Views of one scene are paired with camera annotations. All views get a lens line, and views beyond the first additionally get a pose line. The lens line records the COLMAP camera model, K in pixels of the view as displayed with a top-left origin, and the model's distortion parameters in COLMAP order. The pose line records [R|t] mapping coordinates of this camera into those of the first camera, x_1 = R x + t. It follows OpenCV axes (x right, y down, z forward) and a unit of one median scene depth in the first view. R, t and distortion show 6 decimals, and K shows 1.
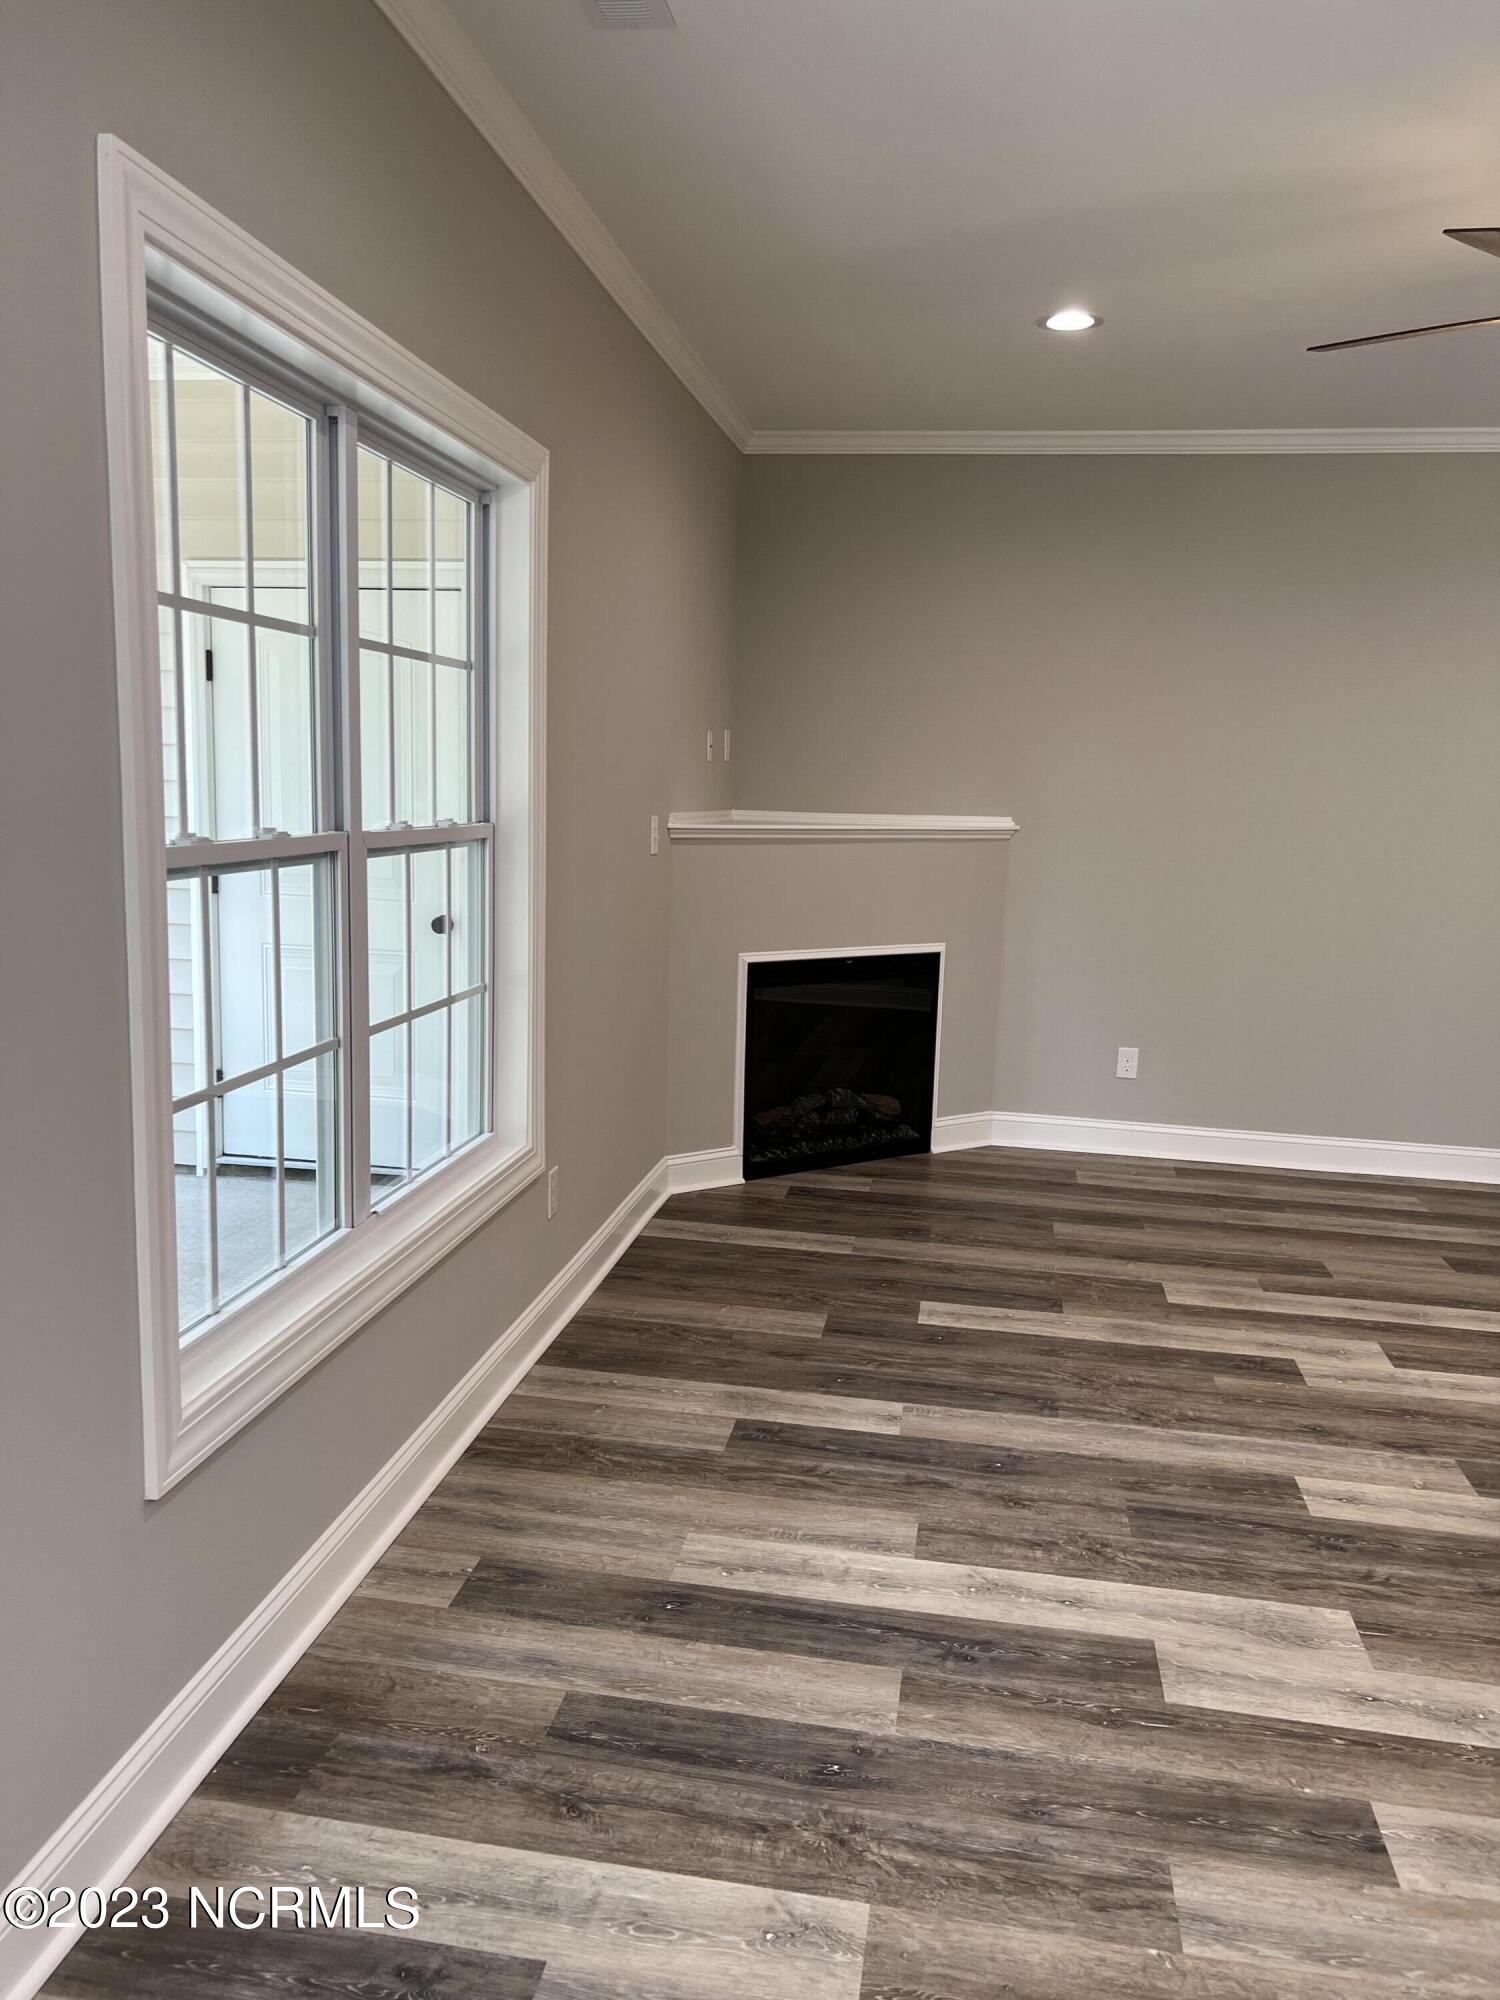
lens RADIAL K [[1490.5, 0, 745.2], [0, 1490.5, 1017.9], [0, 0, 1]] dist [0.045655, -0.051521]
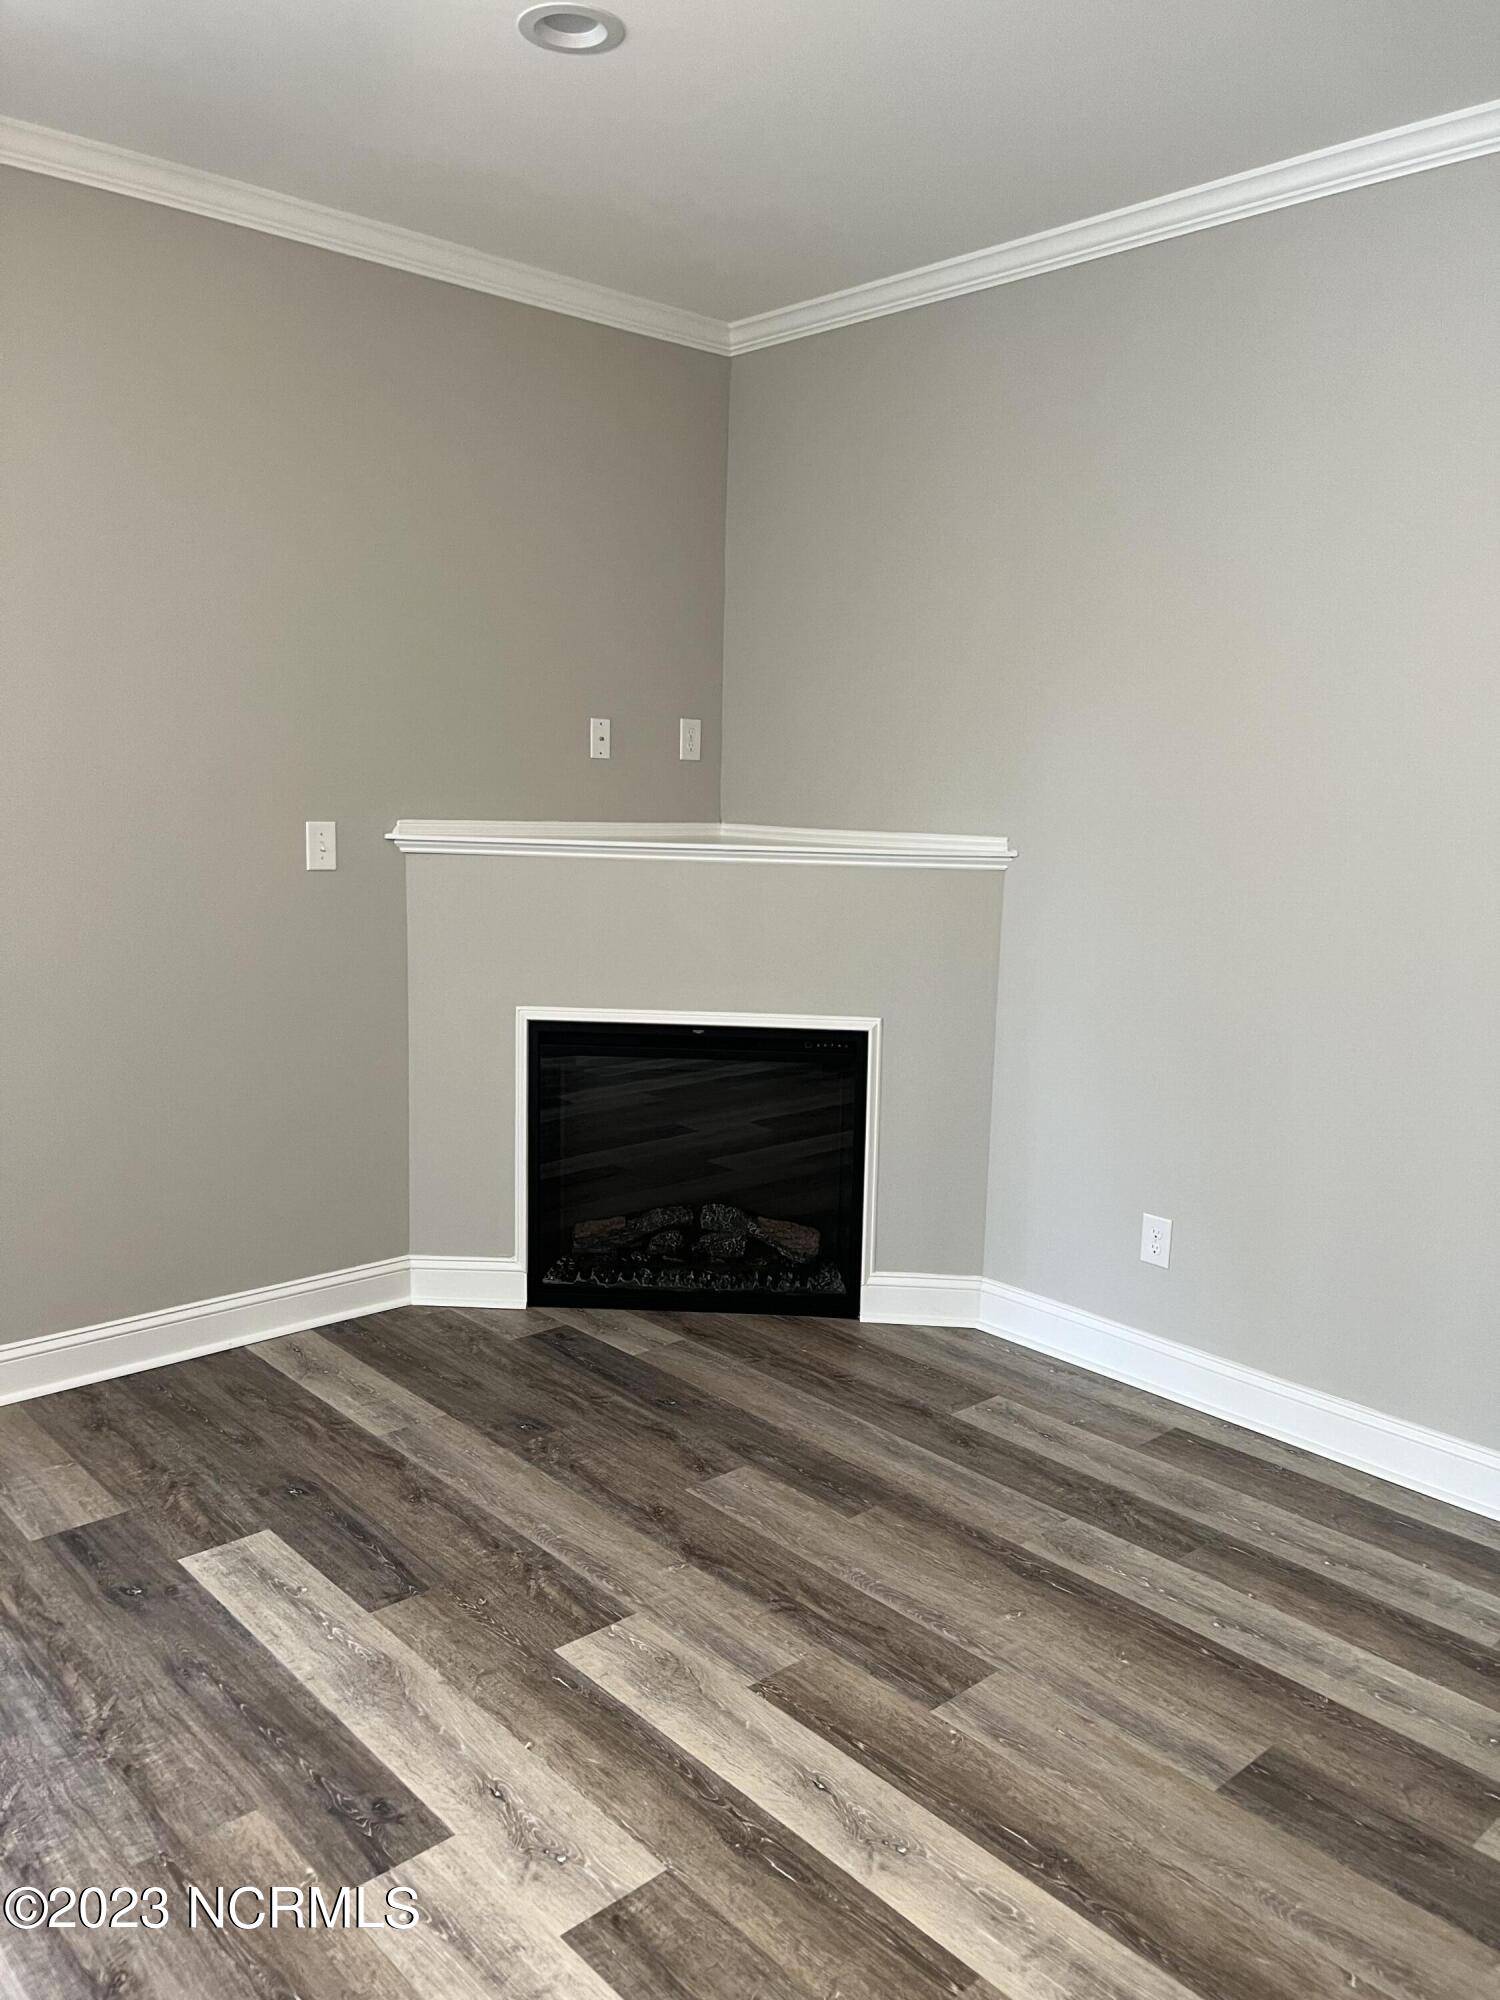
lens RADIAL K [[1518.4, 0, 750.0], [0, 1518.4, 1000.0], [0, 0, 1]] dist [0.052986, -0.047615]
pose [[0.794402, 0.076523, -0.602553, 0.627587], [-0.097597, 0.995223, -0.002280, -0.063440], [0.599500, 0.060619, 0.798076, 0.507296]]
